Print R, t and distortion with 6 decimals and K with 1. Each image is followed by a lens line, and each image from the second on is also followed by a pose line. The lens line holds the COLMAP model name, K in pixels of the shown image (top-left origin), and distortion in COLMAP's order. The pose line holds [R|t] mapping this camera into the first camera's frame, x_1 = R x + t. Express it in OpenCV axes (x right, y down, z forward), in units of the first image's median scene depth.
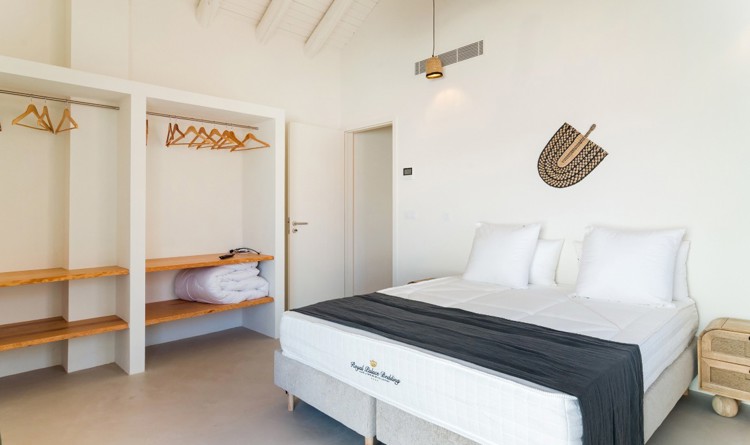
lens RADIAL K [[421.0, 0, 377.8], [0, 421.0, 215.7], [0, 0, 1]] dist [0.001299, 0.000770]
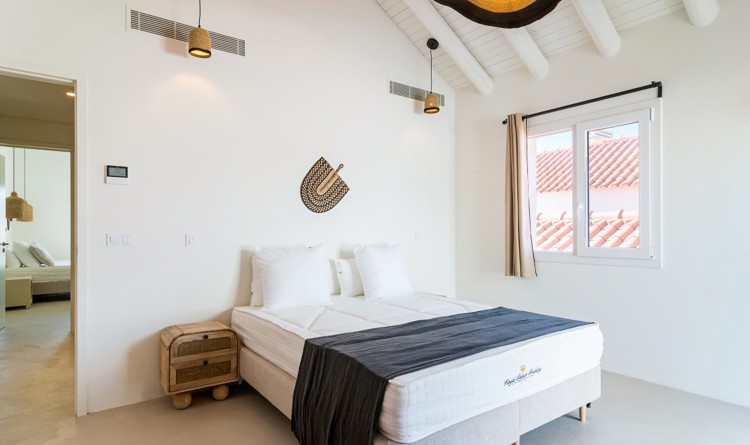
lens RADIAL K [[421.0, 0, 378.1], [0, 421.0, 227.8], [0, 0, 1]] dist [0.001299, 0.000770]
pose [[0.130954, 0.013095, 0.991302, -0.693373], [0.012754, 0.999808, -0.014892, -0.007929], [-0.991306, 0.014594, 0.130762, 0.720411]]
